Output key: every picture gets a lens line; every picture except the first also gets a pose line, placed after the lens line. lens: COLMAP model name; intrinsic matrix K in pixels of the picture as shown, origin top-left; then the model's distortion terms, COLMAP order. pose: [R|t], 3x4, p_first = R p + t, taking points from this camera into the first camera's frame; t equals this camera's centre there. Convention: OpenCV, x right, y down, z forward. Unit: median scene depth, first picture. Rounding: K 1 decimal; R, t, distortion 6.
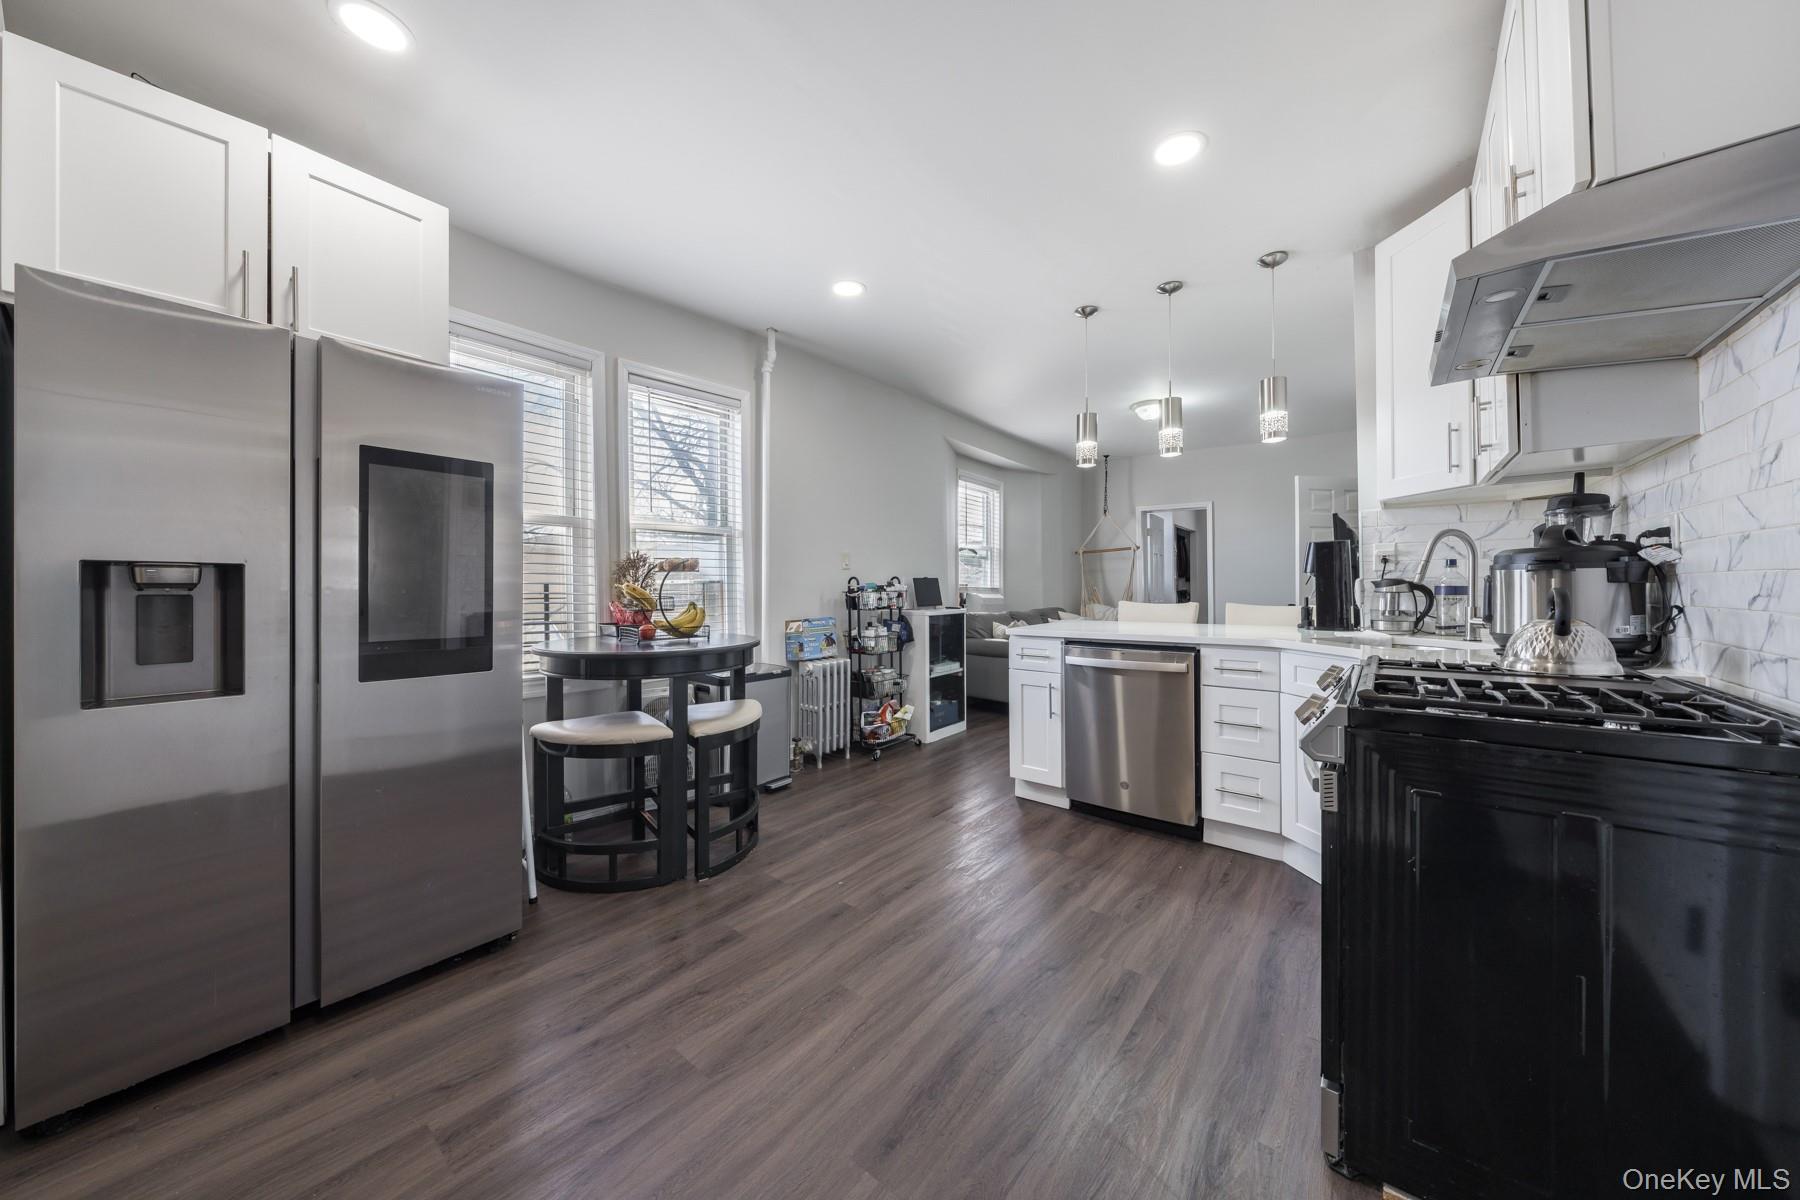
lens RADIAL K [[607.7, 0, 905.7], [0, 607.7, 591.9], [0, 0, 1]] dist [-0.002340, -0.000511]
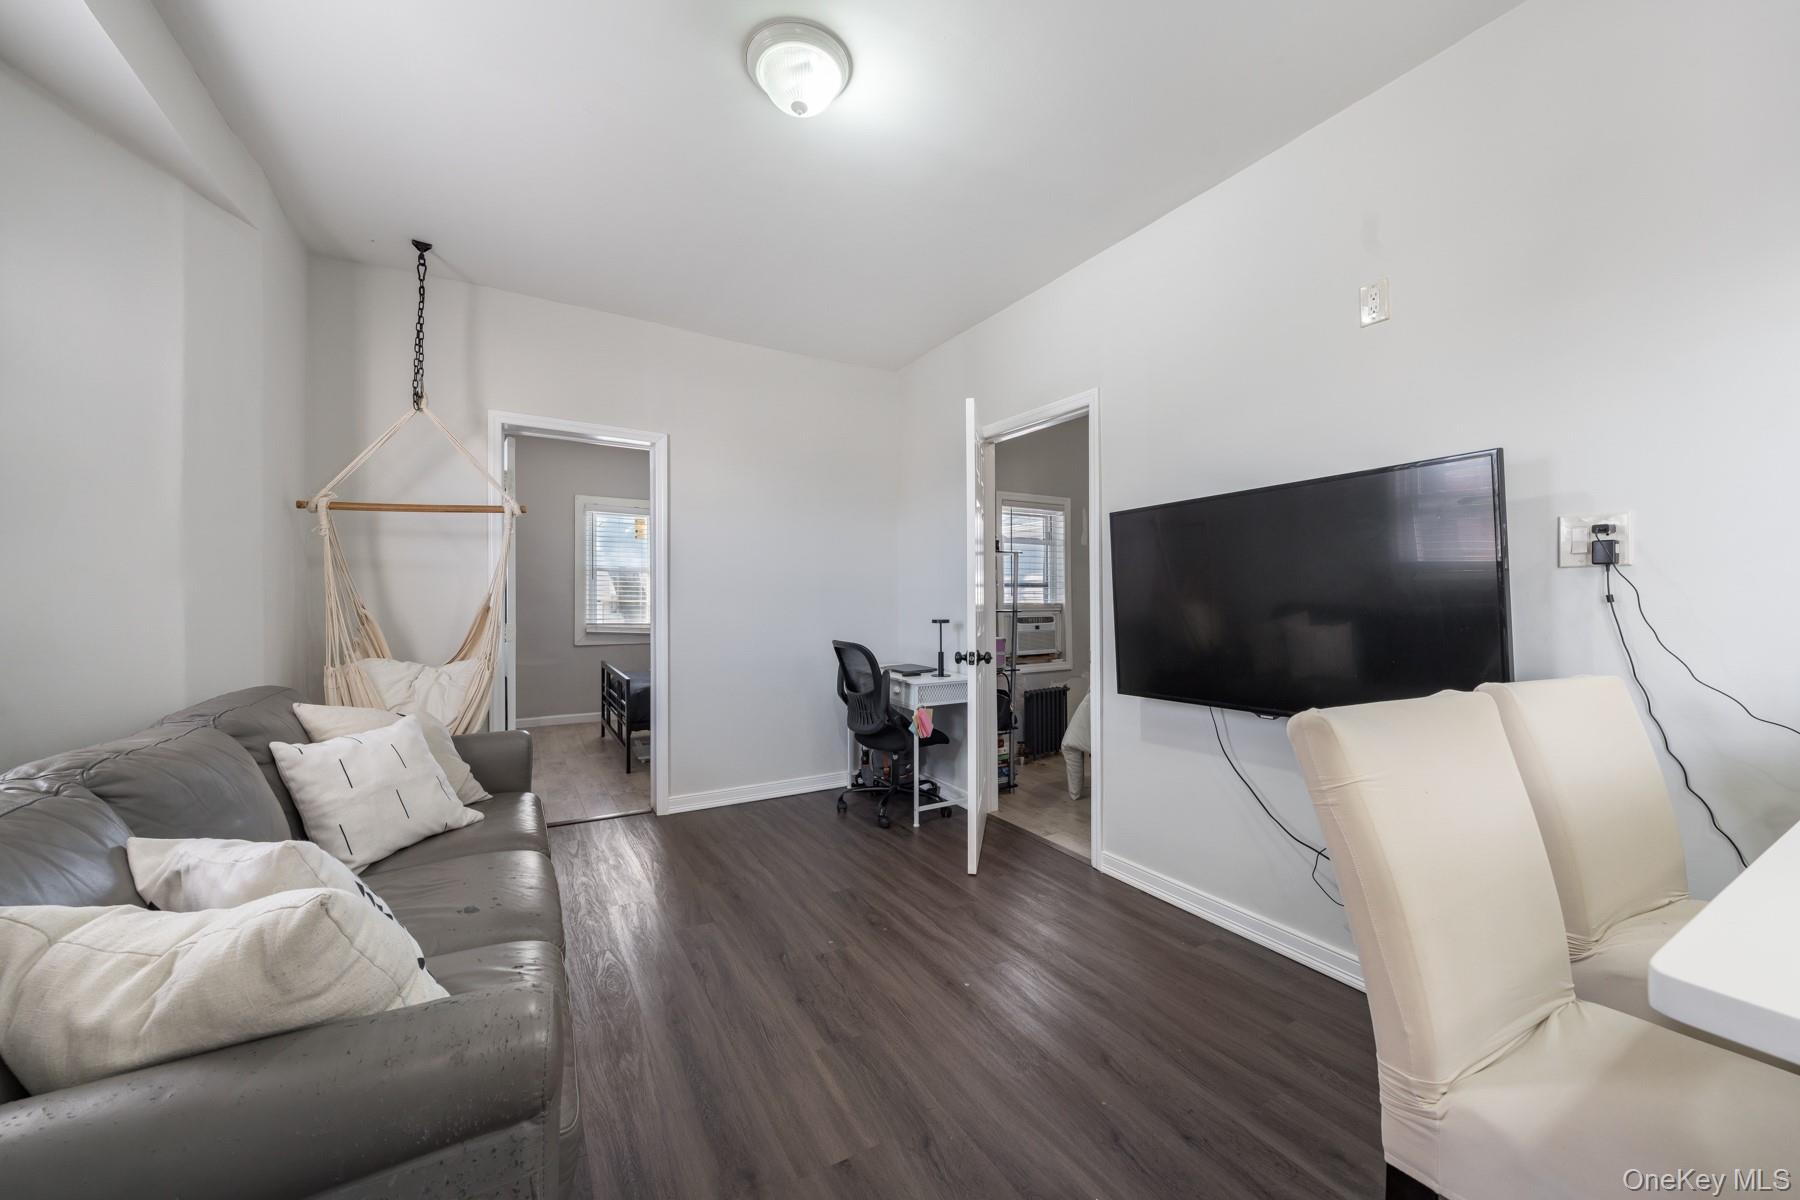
lens RADIAL K [[705.5, 0, 920.1], [0, 705.5, 591.4], [0, 0, 1]] dist [0.001644, -0.000263]
pose [[0.364531, 0.017616, 0.931025, 0.138792], [-0.000152, 0.999822, -0.018859, -0.031006], [-0.931191, 0.006733, 0.364469, 1.510121]]
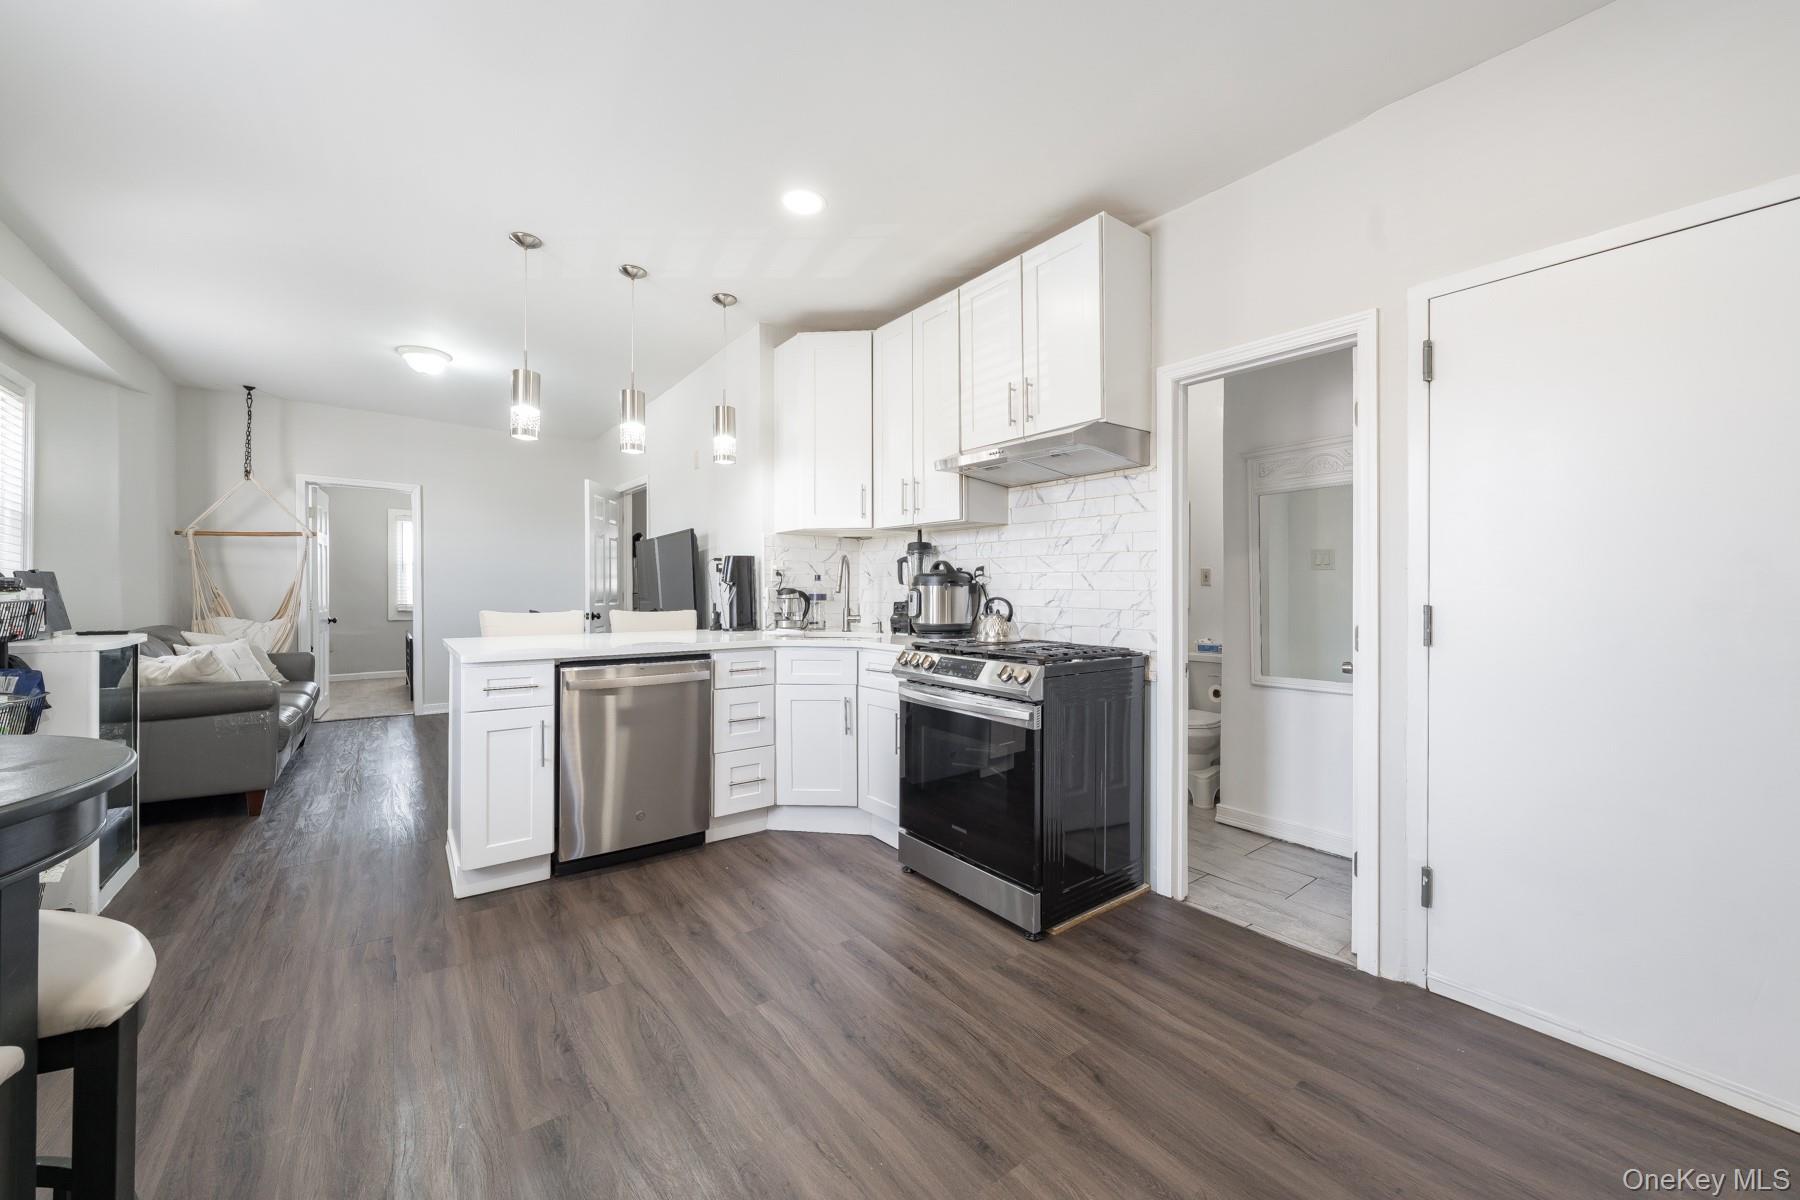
lens RADIAL K [[675.0, 0, 909.3], [0, 675.0, 592.4], [0, 0, 1]] dist [0.000894, -0.000680]
pose [[0.233101, 0.002874, 0.972448, -0.534432], [0.001487, 0.999993, -0.003312, -0.007294], [-0.972451, 0.002218, 0.233095, 0.395205]]
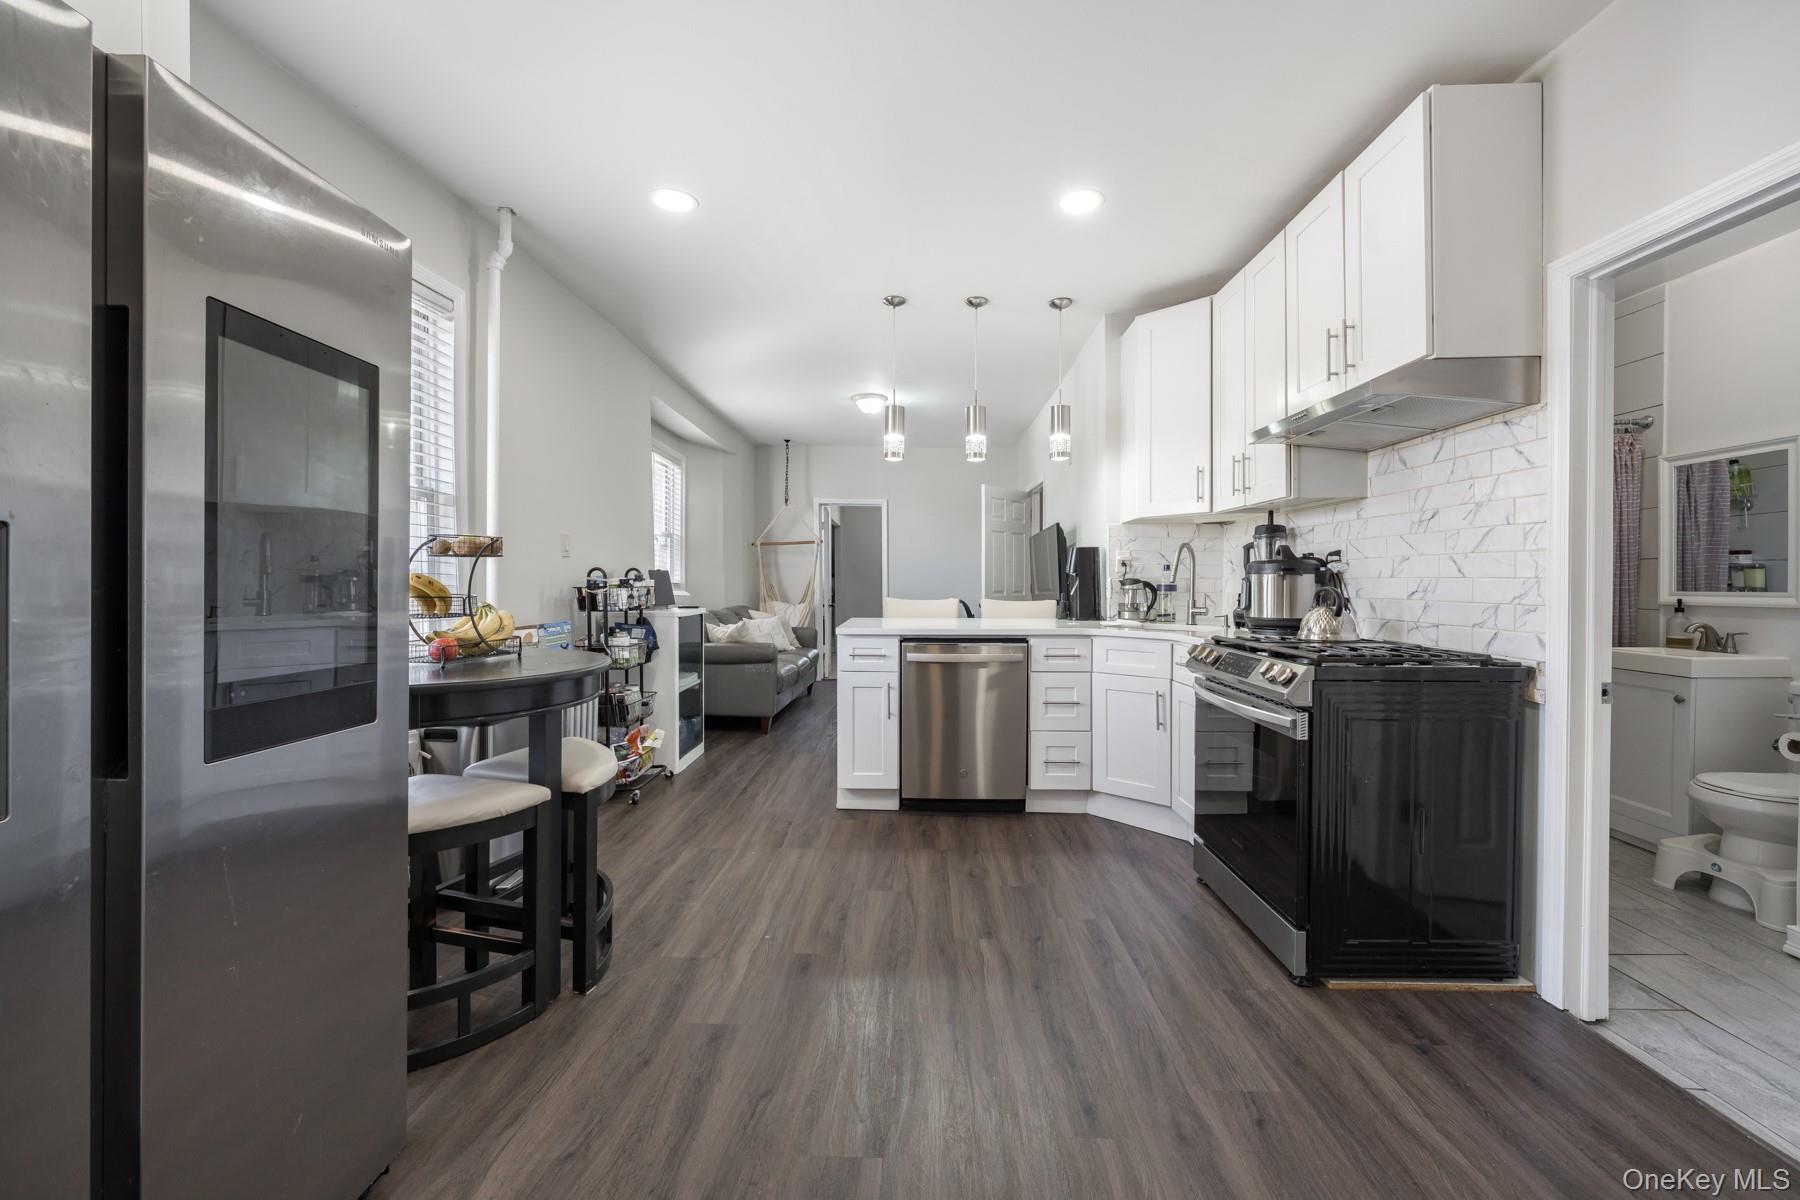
lens RADIAL K [[705.5, 0, 904.5], [0, 705.5, 594.2], [0, 0, 1]] dist [0.001644, -0.000263]
pose [[0.793822, -0.002594, 0.608144, -0.473388], [-0.002551, 0.999968, 0.007596, 0.000824], [-0.608145, -0.007581, 0.793790, 0.104787]]
